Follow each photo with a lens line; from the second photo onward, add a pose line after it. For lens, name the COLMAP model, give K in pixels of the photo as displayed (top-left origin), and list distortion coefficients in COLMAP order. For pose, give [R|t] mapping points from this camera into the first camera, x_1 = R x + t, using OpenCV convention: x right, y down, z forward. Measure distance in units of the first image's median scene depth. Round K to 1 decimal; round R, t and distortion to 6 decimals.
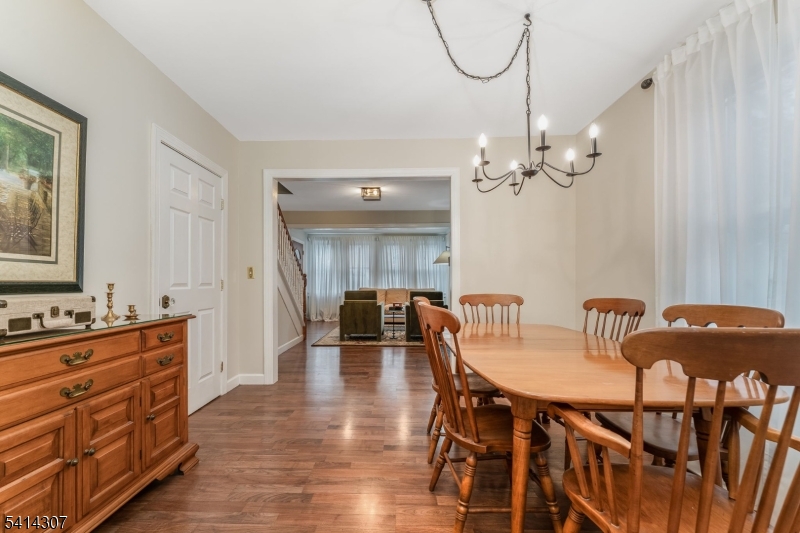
lens RADIAL K [[335.1, 0, 398.0], [0, 335.1, 291.4], [0, 0, 1]] dist [-0.000140, 0.000016]
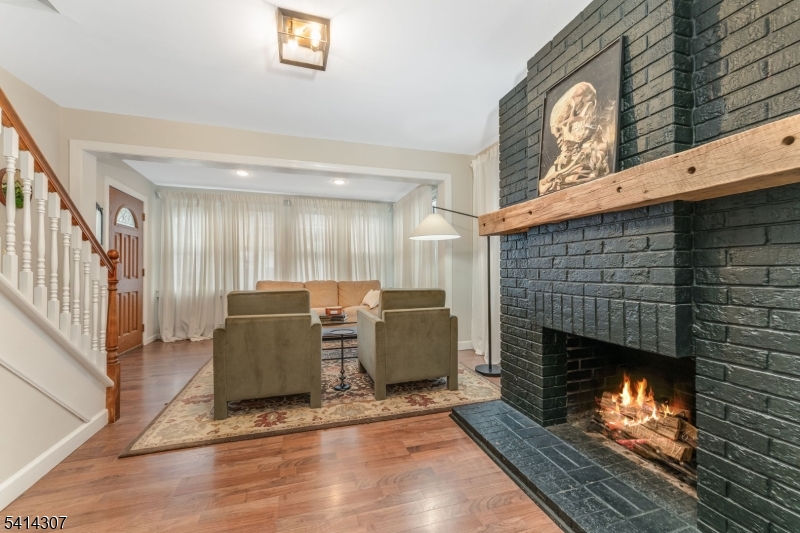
lens RADIAL K [[324.7, 0, 403.5], [0, 324.7, 270.8], [0, 0, 1]] dist [0.000949, 0.000040]
pose [[0.947370, -0.003700, 0.320119, -0.081256], [0.013356, 0.999519, -0.027974, -0.013724], [-0.319862, 0.030777, 0.946964, 0.547951]]
